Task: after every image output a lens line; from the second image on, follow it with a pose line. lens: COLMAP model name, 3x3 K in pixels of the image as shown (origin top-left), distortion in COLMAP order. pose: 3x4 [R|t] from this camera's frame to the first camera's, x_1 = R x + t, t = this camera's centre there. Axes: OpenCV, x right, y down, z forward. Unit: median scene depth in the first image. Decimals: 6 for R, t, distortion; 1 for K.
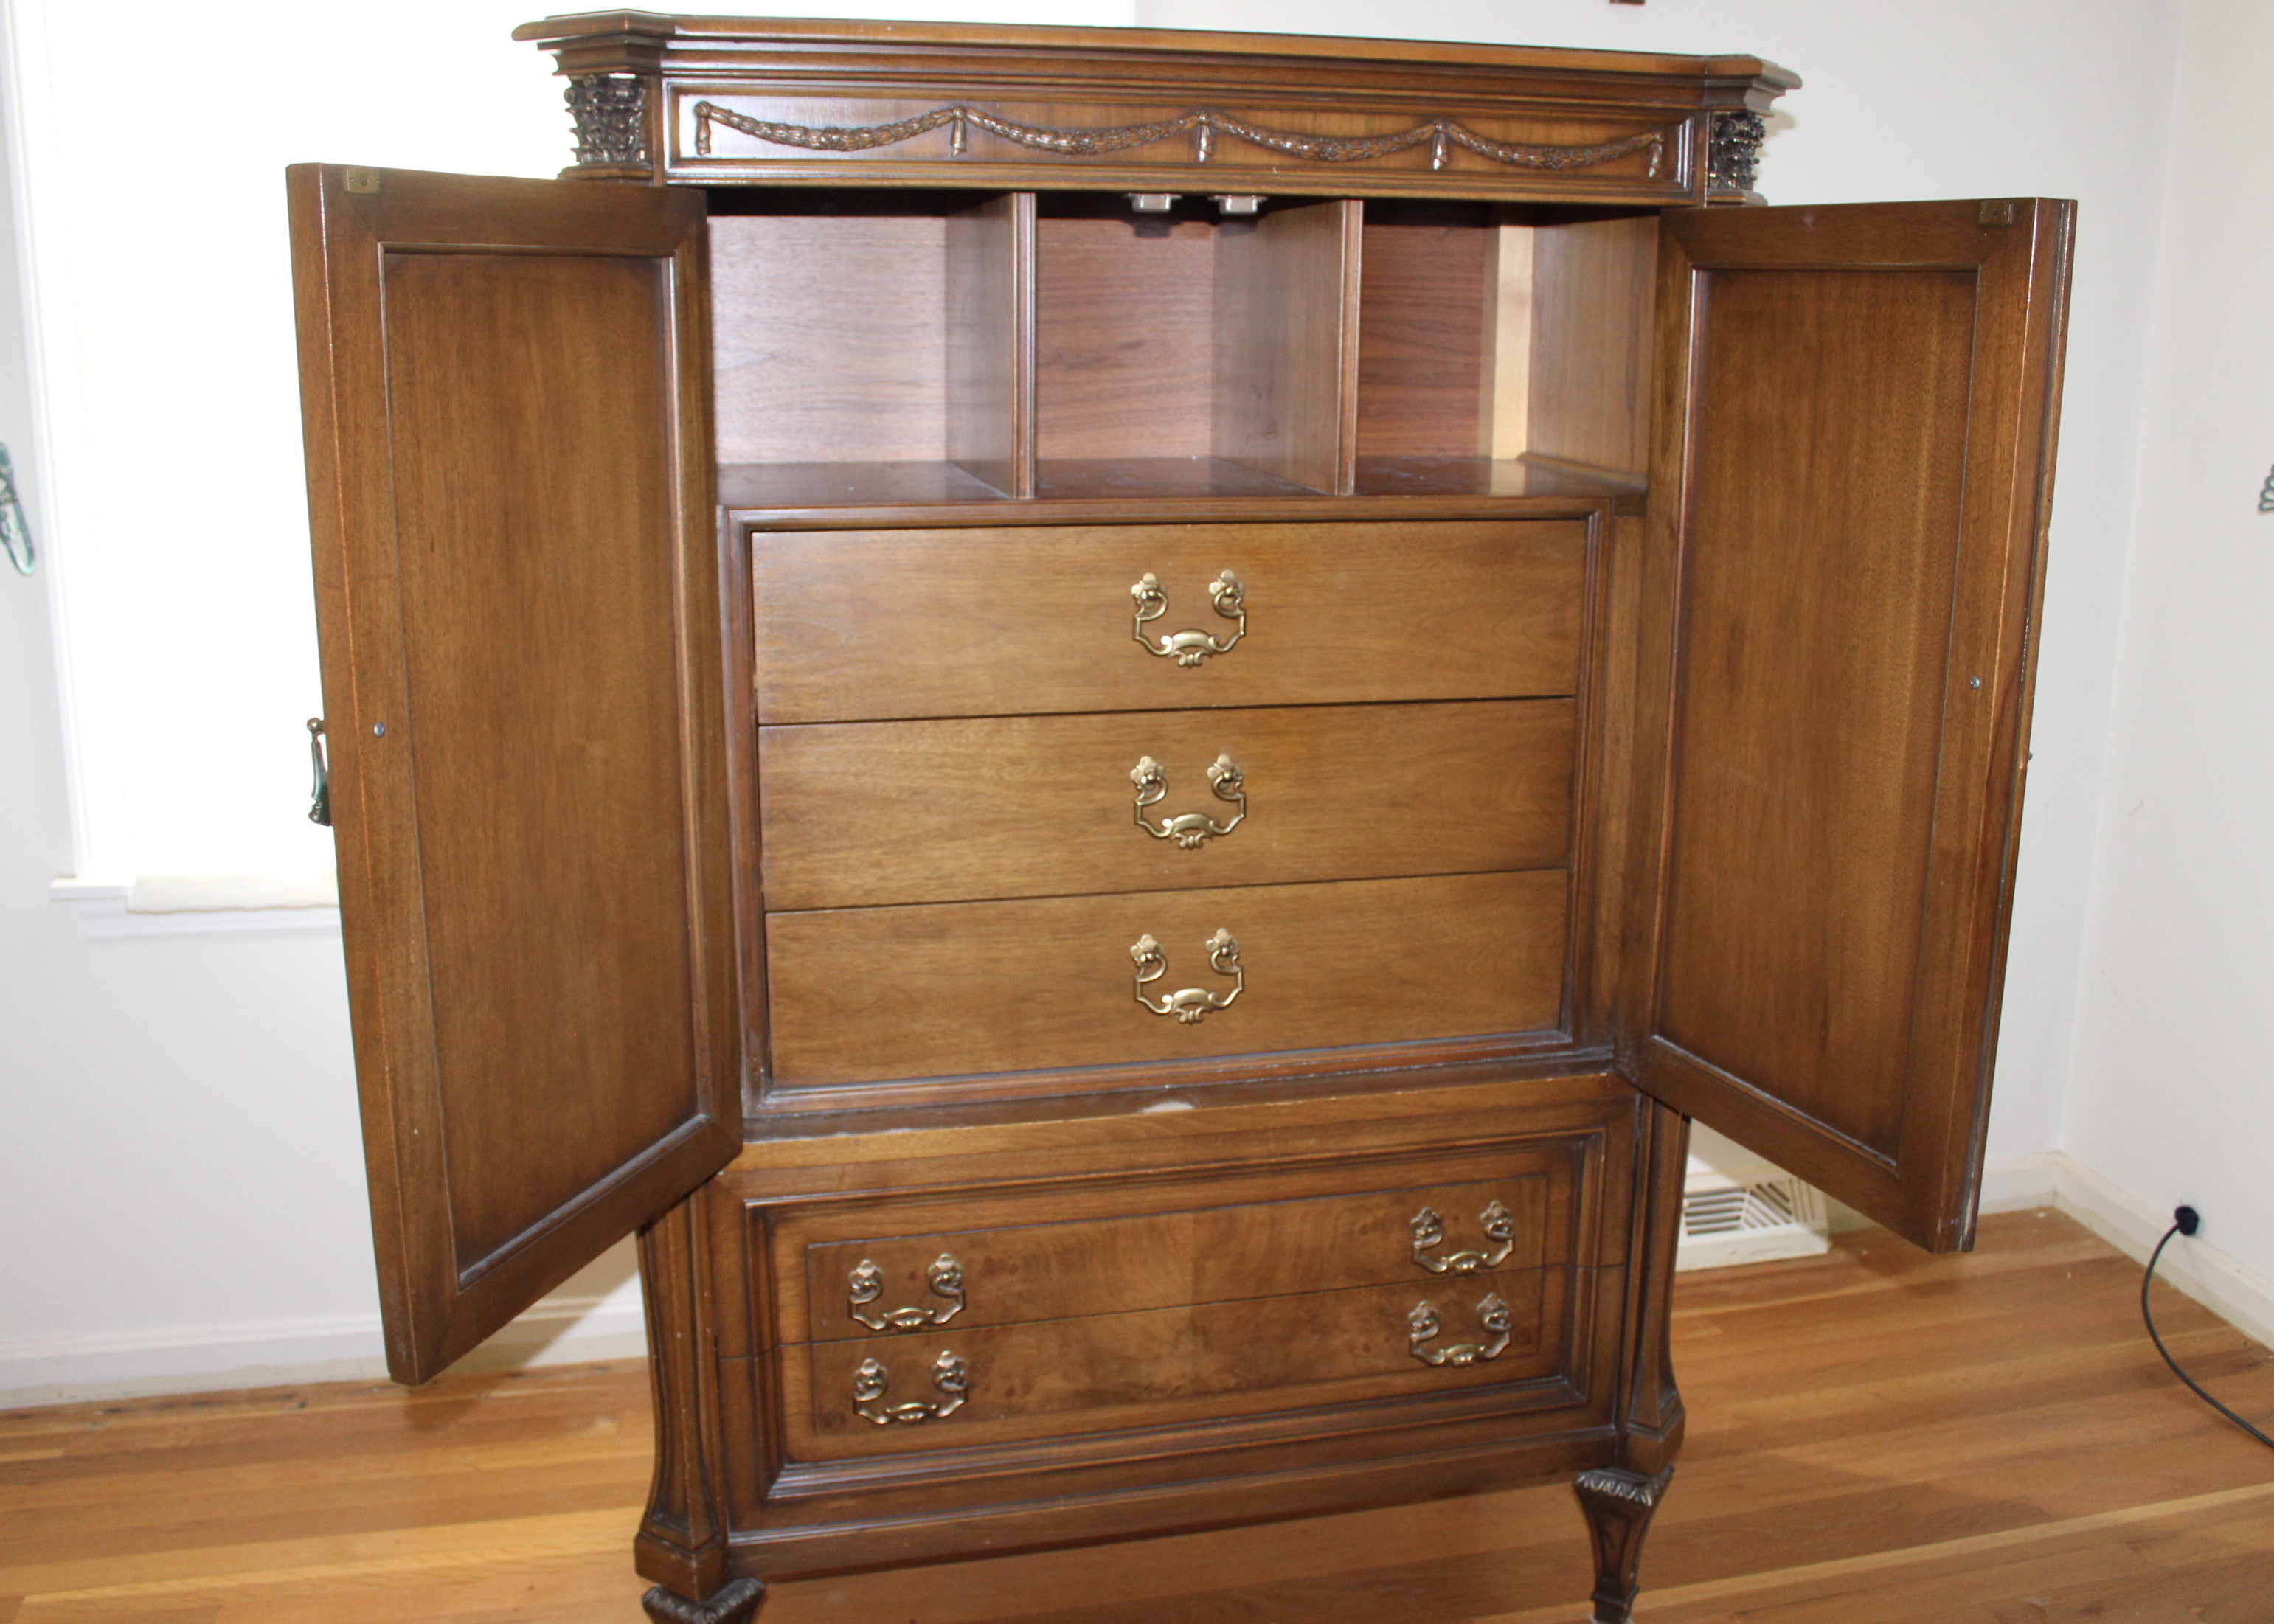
lens RADIAL K [[2366.9, 0, 1137.0], [0, 2366.9, 812.0], [0, 0, 1]] dist [-0.130876, 0.000154]
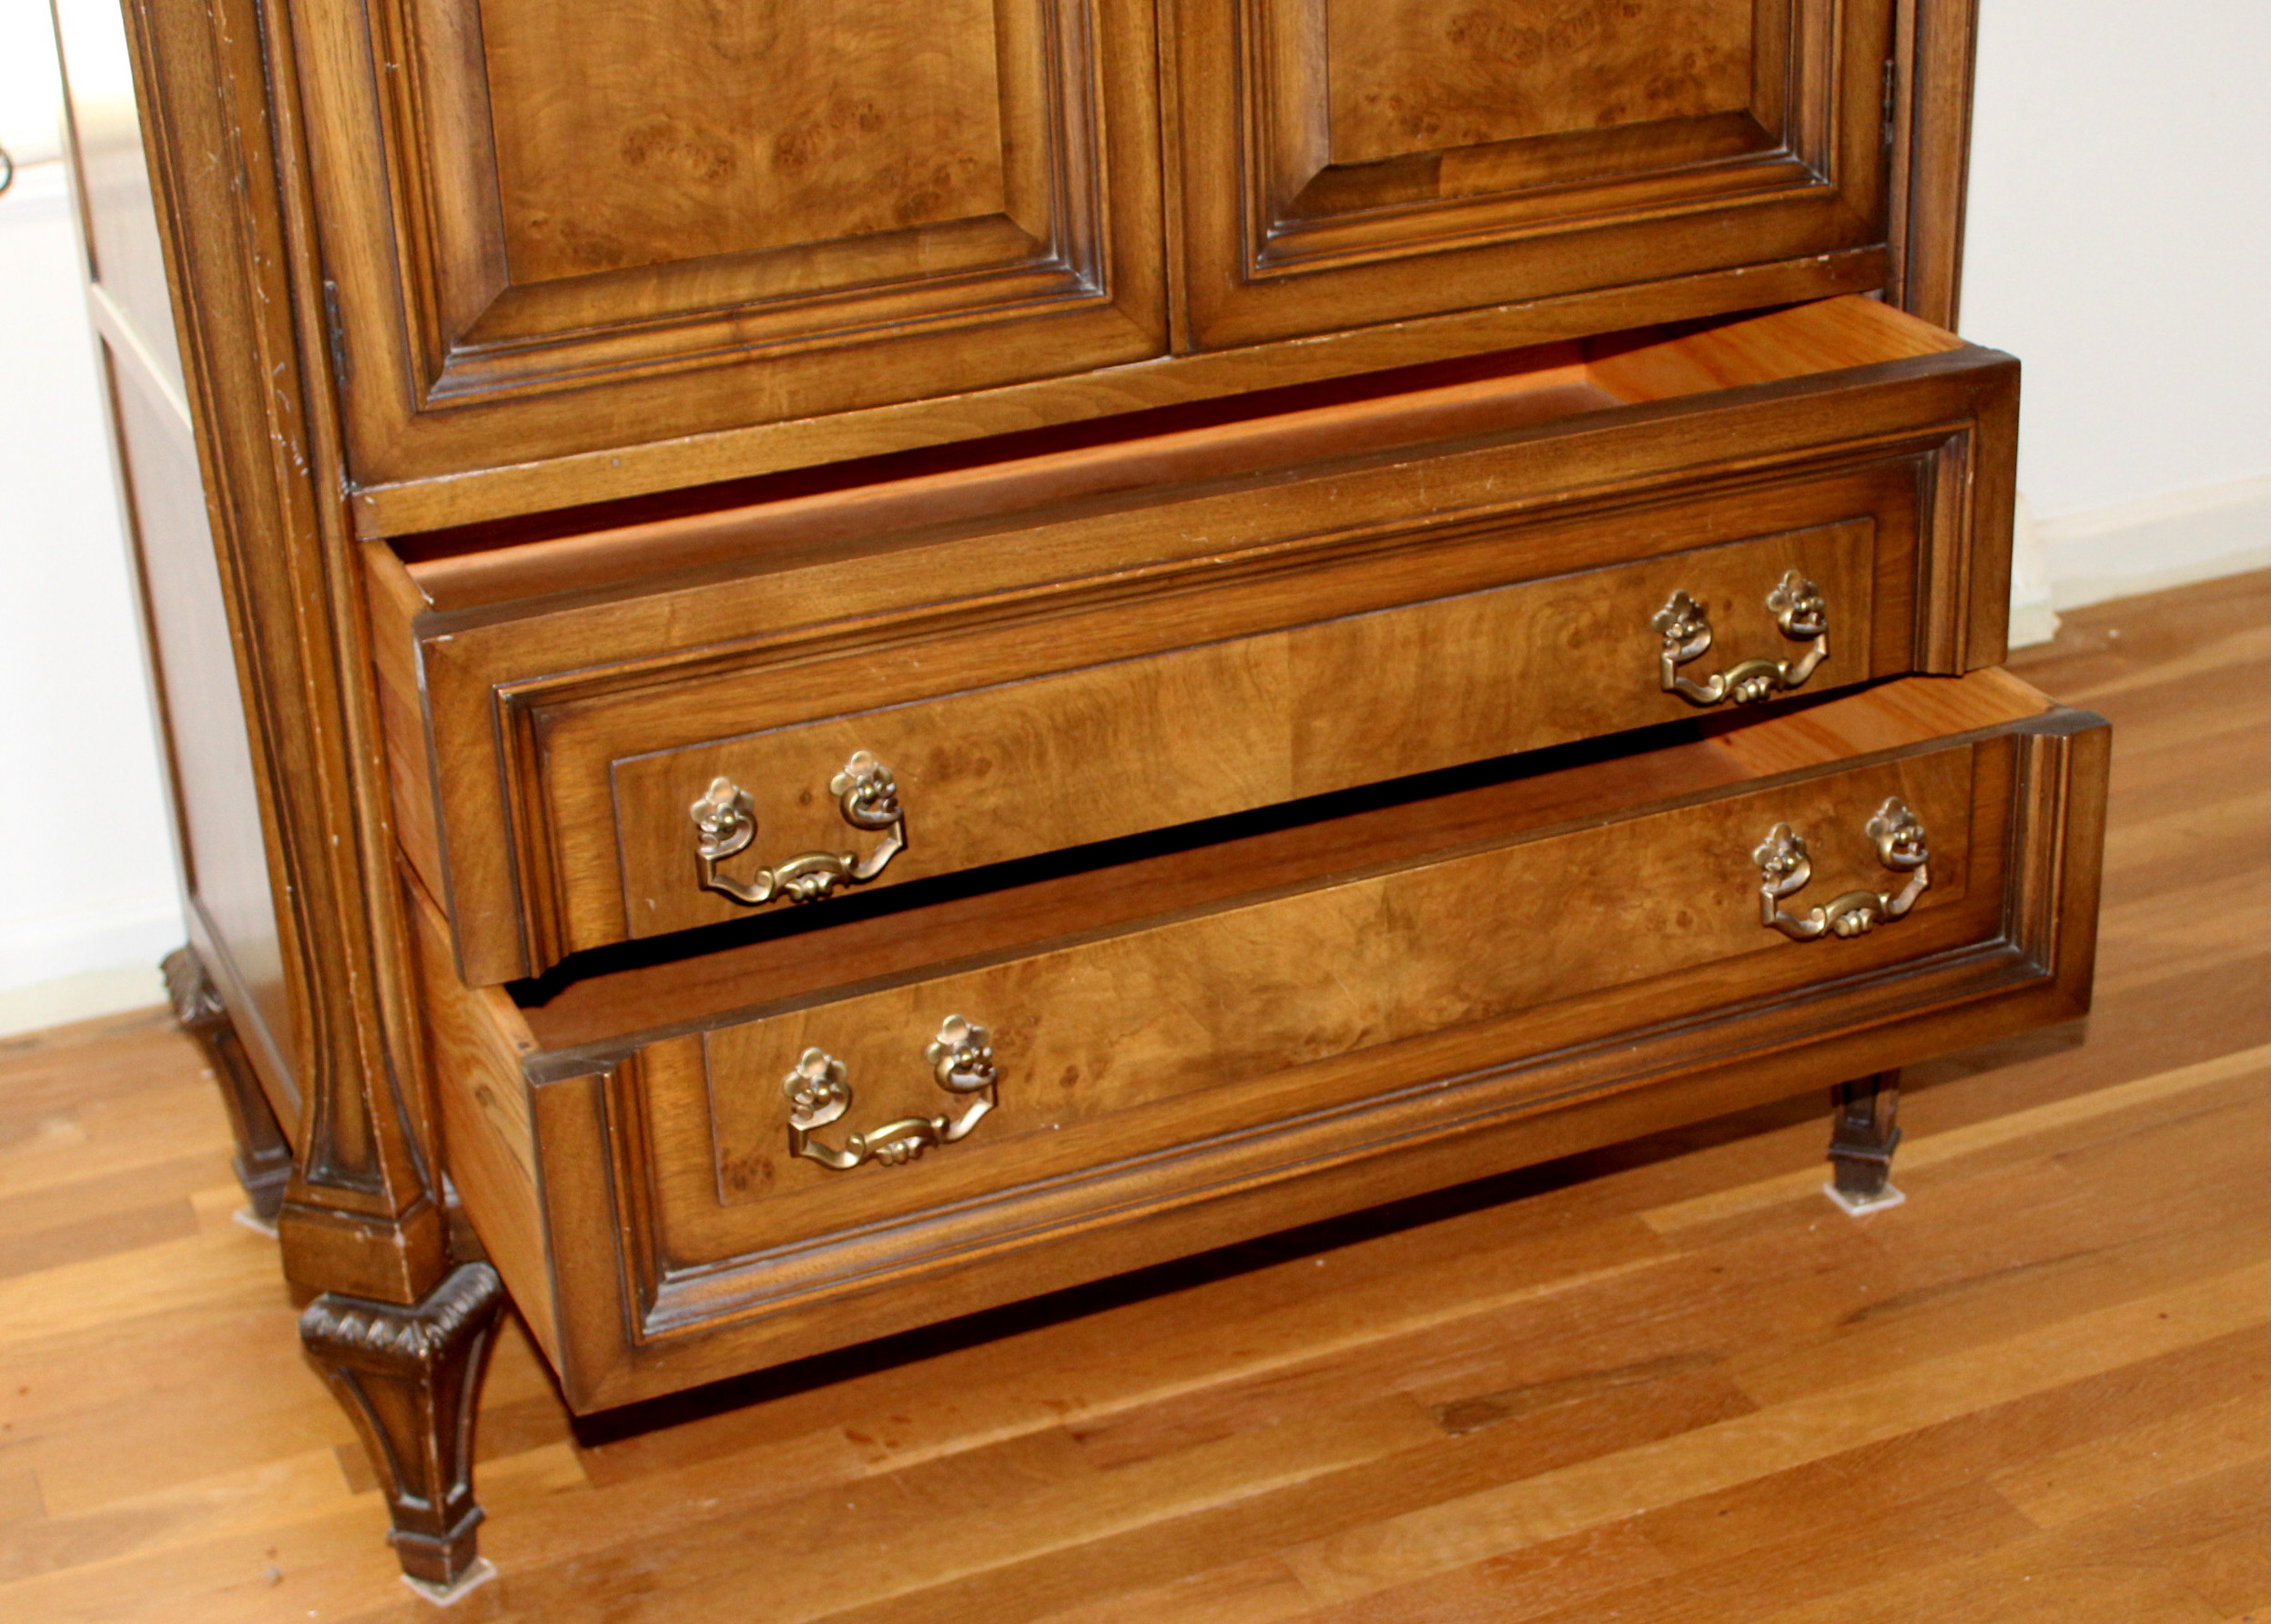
lens RADIAL K [[3783.2, 0, 1135.5], [0, 3783.2, 812.0], [0, 0, 1]] dist [0.034148, 0.104220]
pose [[0.997707, -0.034601, 0.058174, -0.071539], [0.017840, 0.963501, 0.267109, -0.025784], [-0.065293, -0.265459, 0.961909, 0.178341]]
